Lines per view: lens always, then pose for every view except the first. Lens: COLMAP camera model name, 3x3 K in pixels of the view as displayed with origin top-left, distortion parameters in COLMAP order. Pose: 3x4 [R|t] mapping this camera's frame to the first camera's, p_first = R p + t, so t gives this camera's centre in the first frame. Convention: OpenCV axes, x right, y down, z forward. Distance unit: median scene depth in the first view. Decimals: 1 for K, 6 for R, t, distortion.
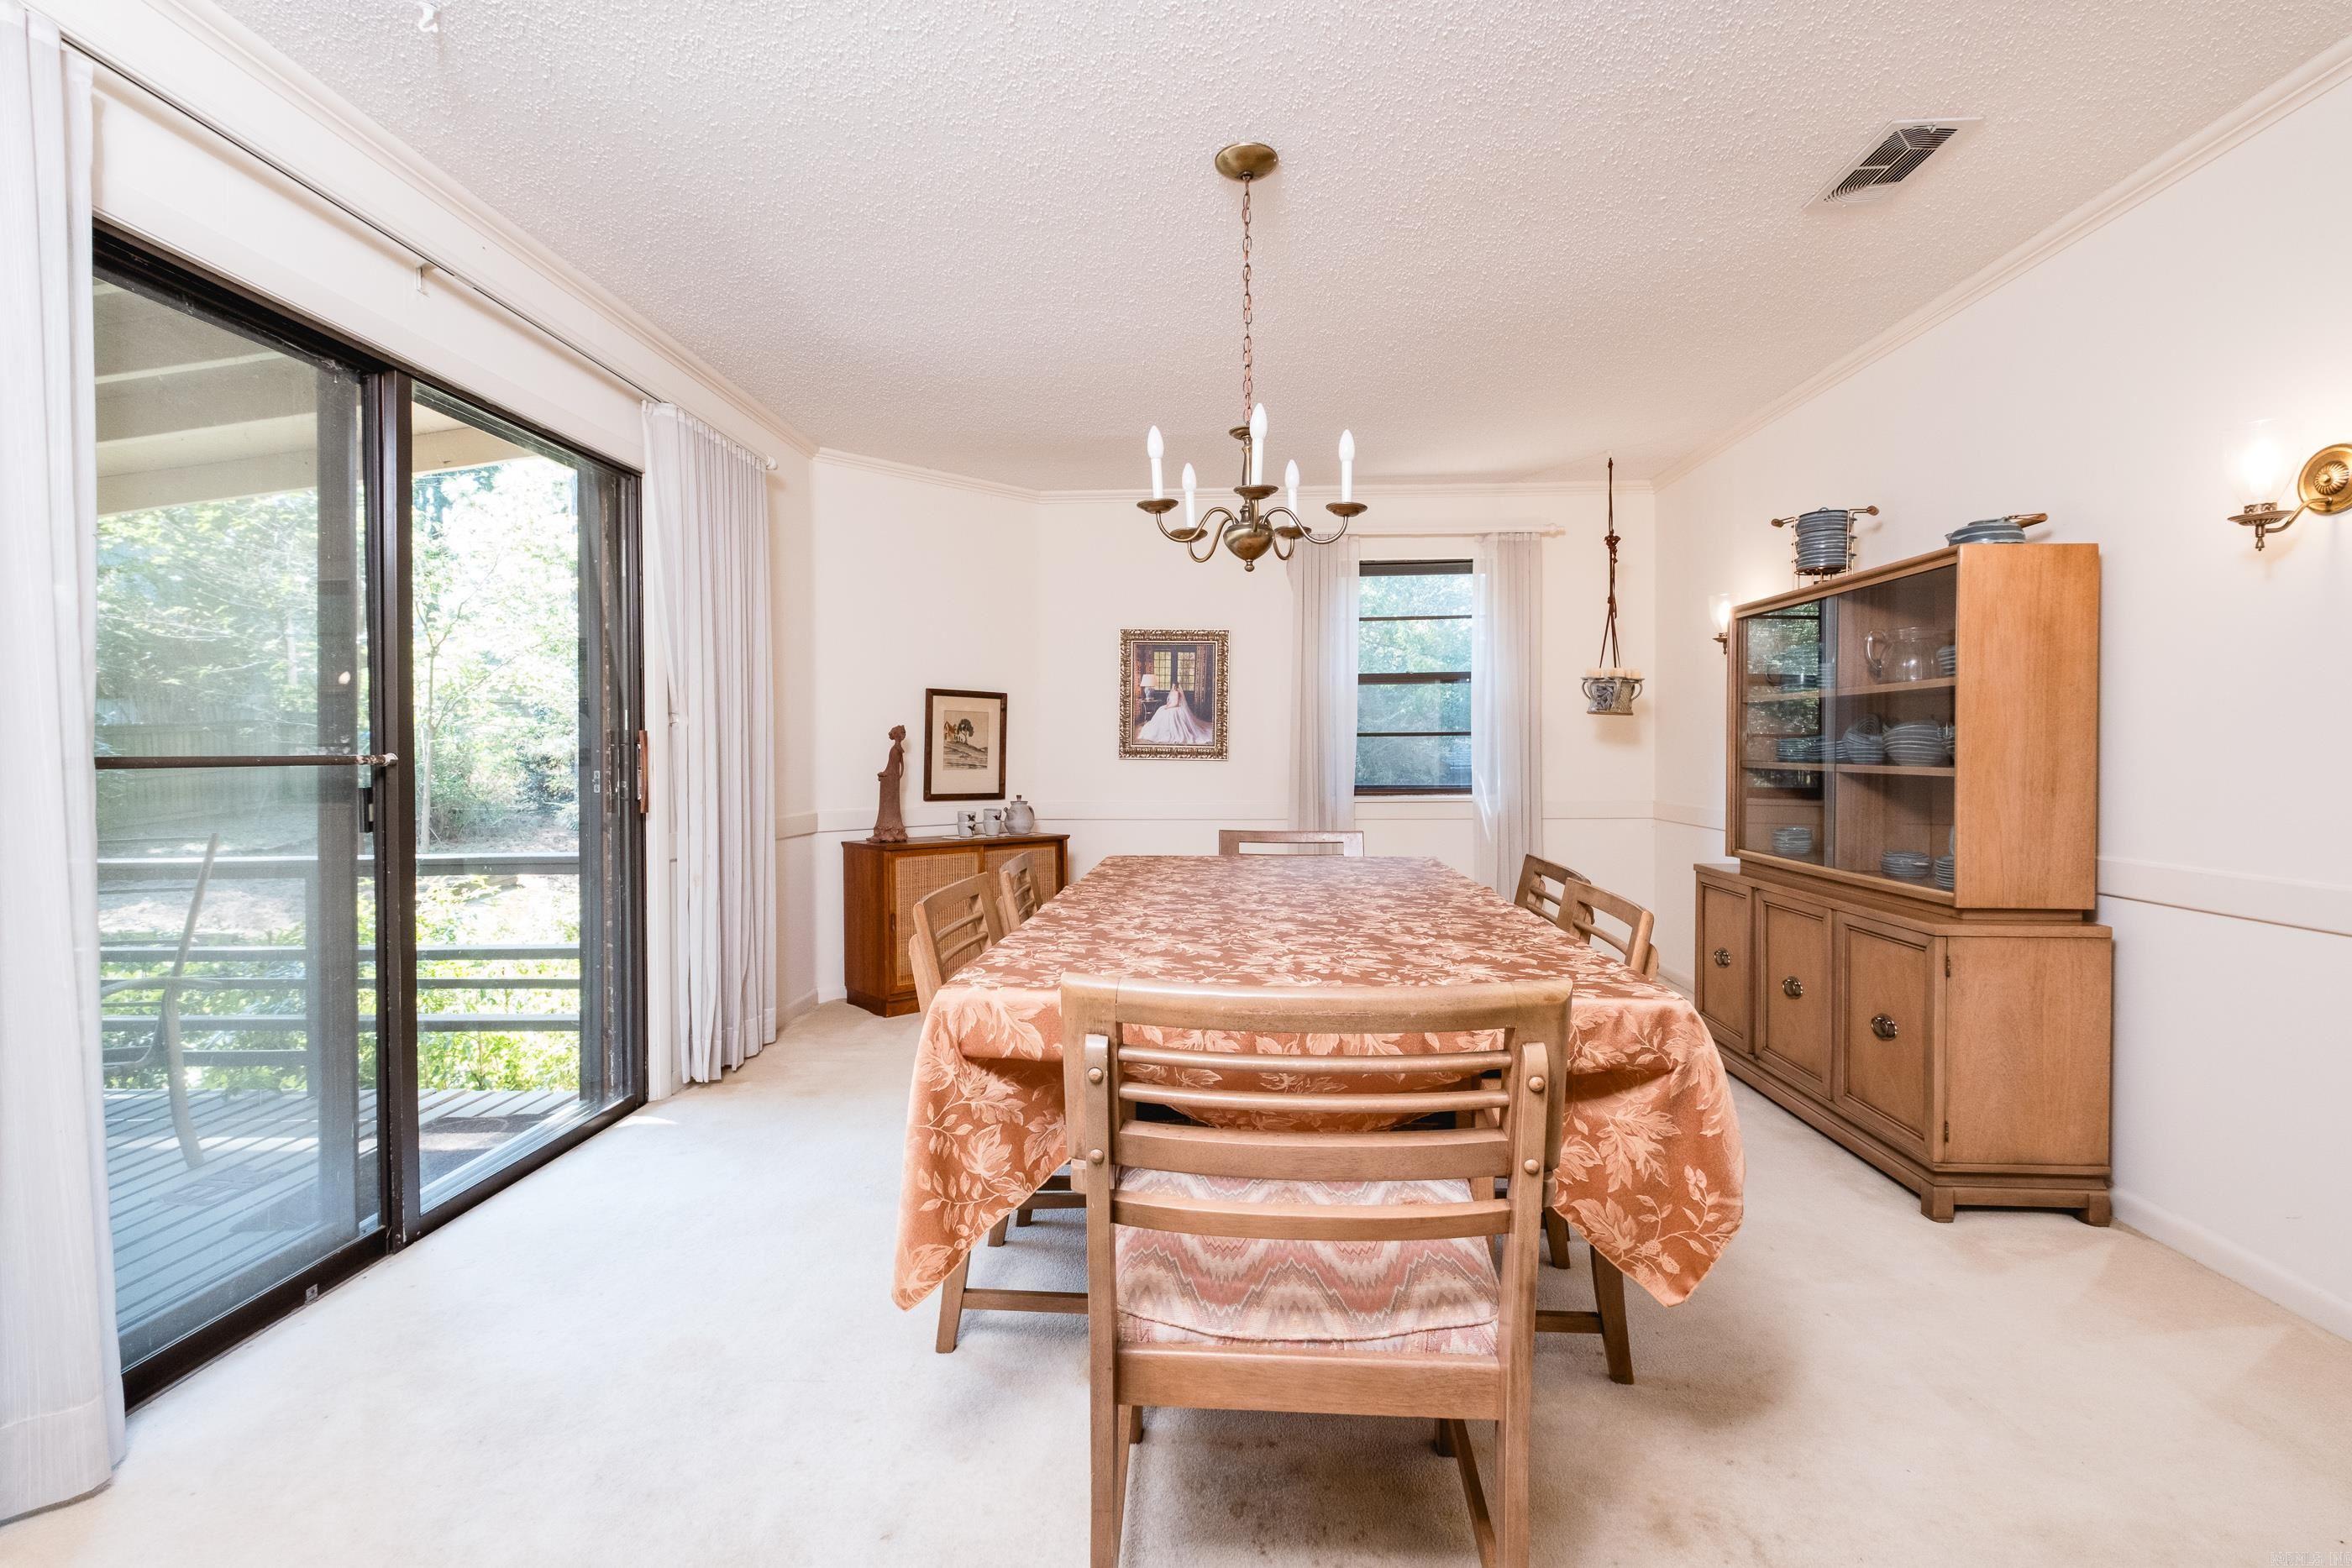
lens RADIAL K [[1029.2, 0, 1157.8], [0, 1029.2, 765.0], [0, 0, 1]] dist [-0.006088, -0.001355]
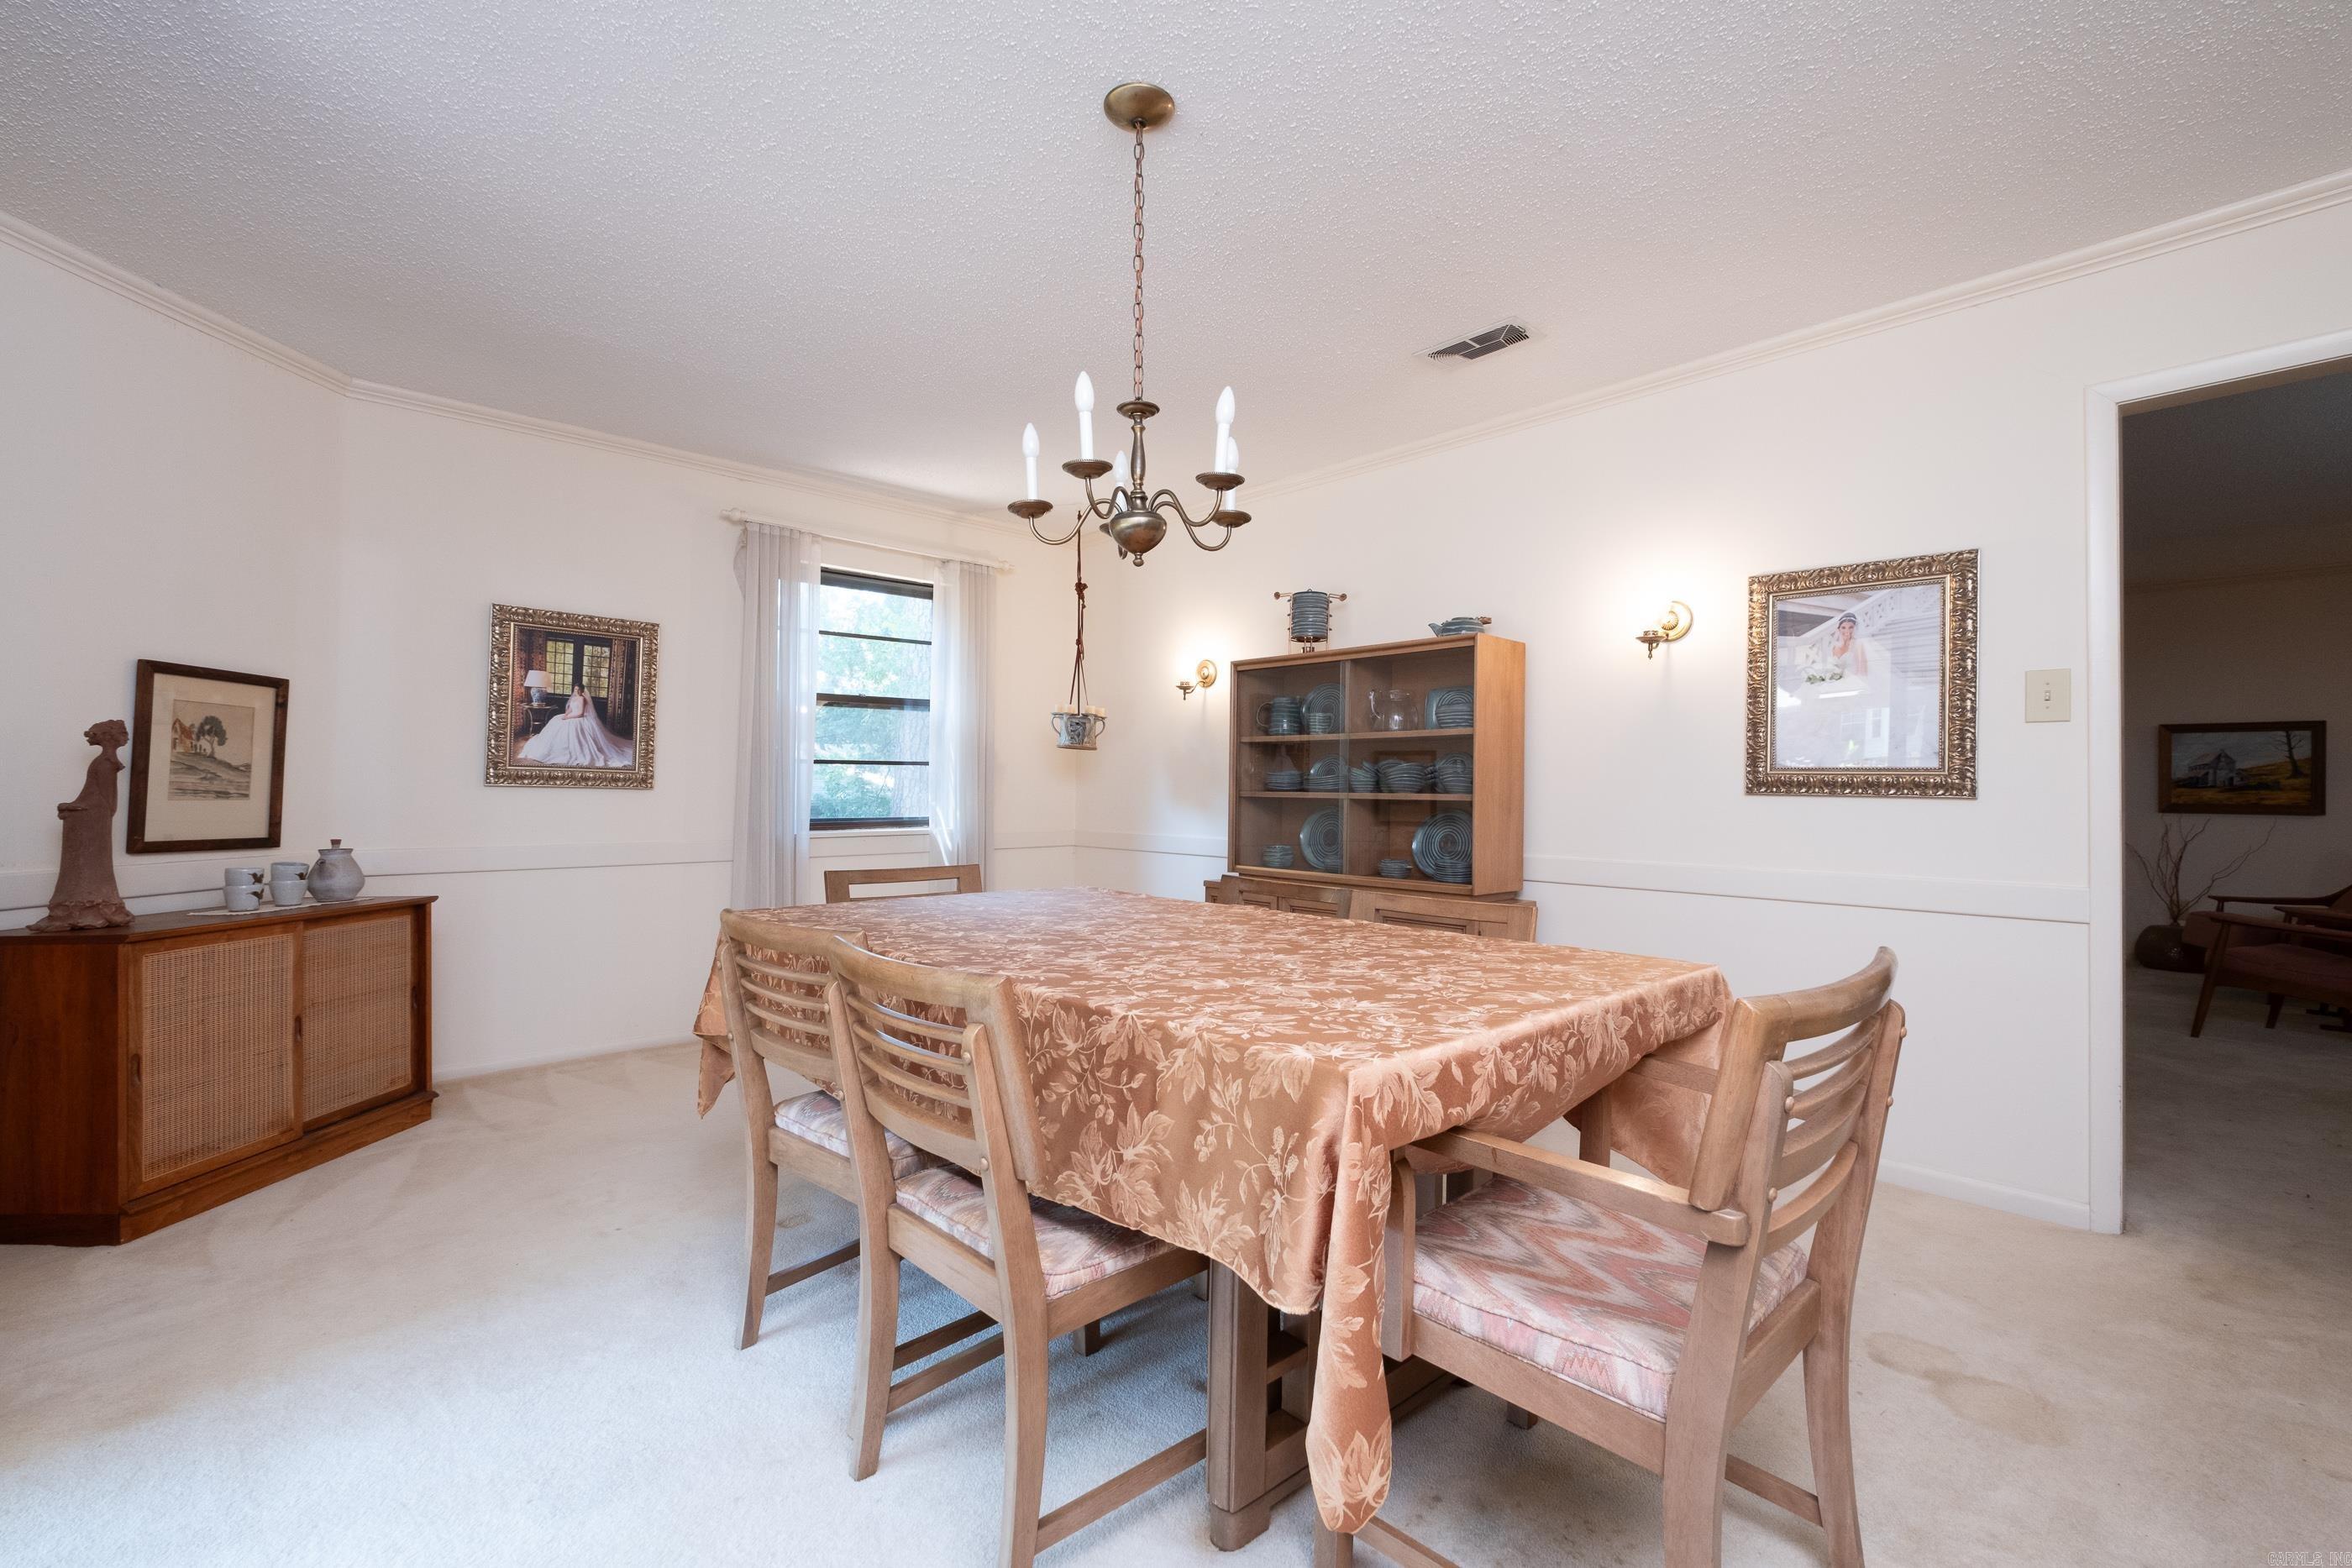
lens RADIAL K [[1029.2, 0, 1192.9], [0, 1029.2, 784.6], [0, 0, 1]] dist [-0.006088, -0.001355]
pose [[0.674893, 0.013517, 0.737791, -0.247197], [0.001156, 0.999812, -0.019375, 0.008109], [-0.737914, 0.013929, 0.674751, 0.173487]]
